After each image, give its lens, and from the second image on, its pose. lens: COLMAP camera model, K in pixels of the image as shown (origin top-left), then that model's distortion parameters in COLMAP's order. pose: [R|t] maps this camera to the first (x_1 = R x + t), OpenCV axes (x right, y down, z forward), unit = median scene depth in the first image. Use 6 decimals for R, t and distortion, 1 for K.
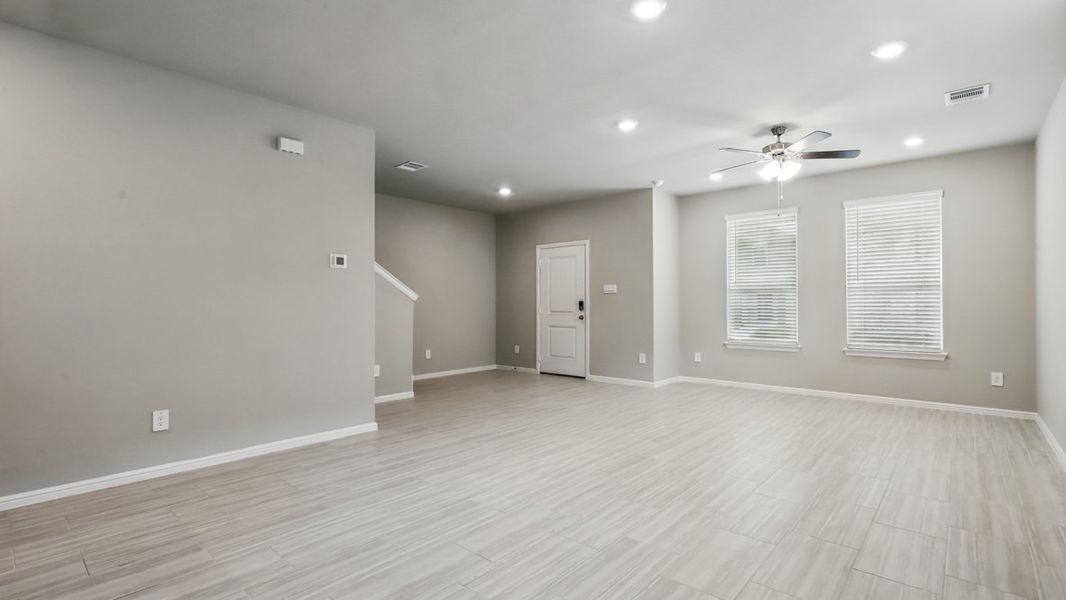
lens RADIAL K [[485.6, 0, 533.0], [0, 485.6, 300.0], [0, 0, 1]] dist [0.000737, -0.000195]
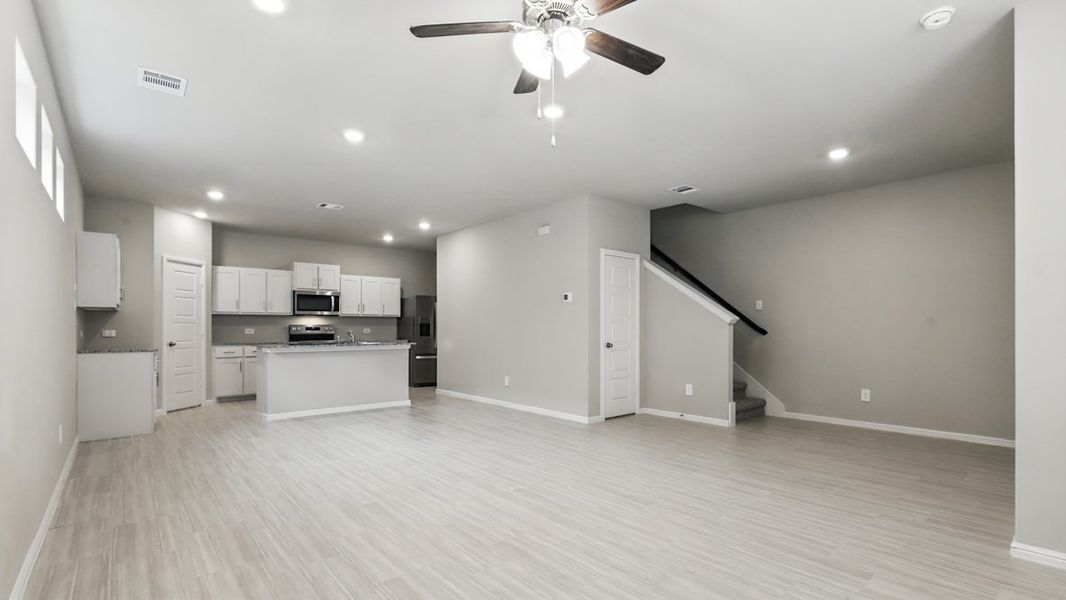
lens RADIAL K [[484.4, 0, 533.3], [0, 484.4, 321.5], [0, 0, 1]] dist [0.000349, 0.000067]
pose [[-0.138894, -0.011833, -0.990236, 0.700711], [0.010409, 0.999856, -0.013408, 0.007027], [0.990252, -0.012169, -0.138751, 0.739998]]
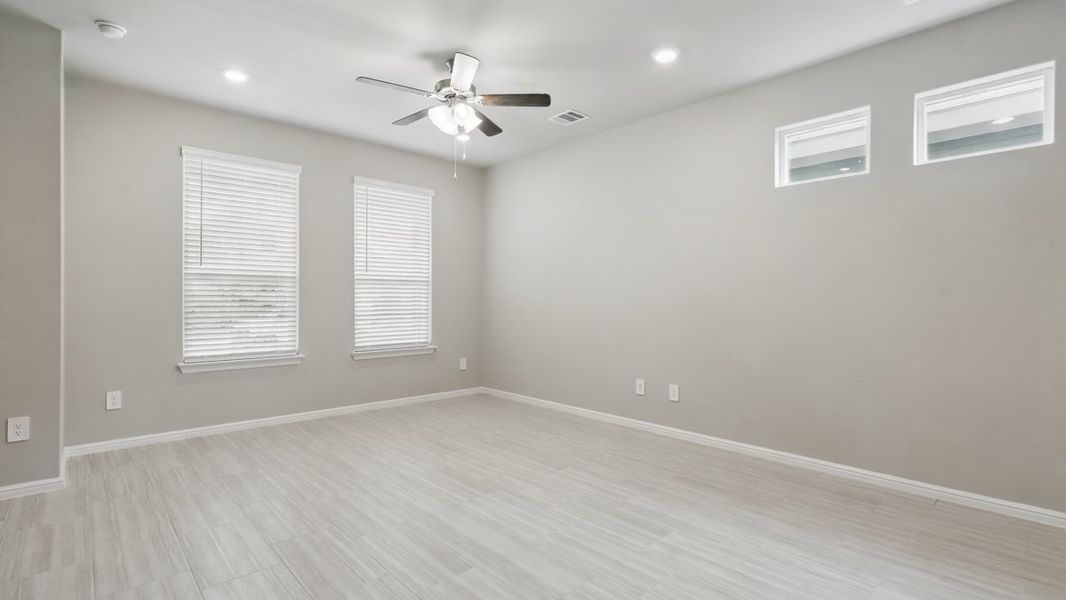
lens RADIAL K [[495.7, 0, 538.4], [0, 495.7, 295.9], [0, 0, 1]] dist [0.000899, 0.000125]
pose [[0.095940, 0.009417, 0.995343, -0.165760], [-0.011261, 0.999902, -0.008375, 0.006623], [-0.995323, -0.010405, 0.096036, 0.565332]]
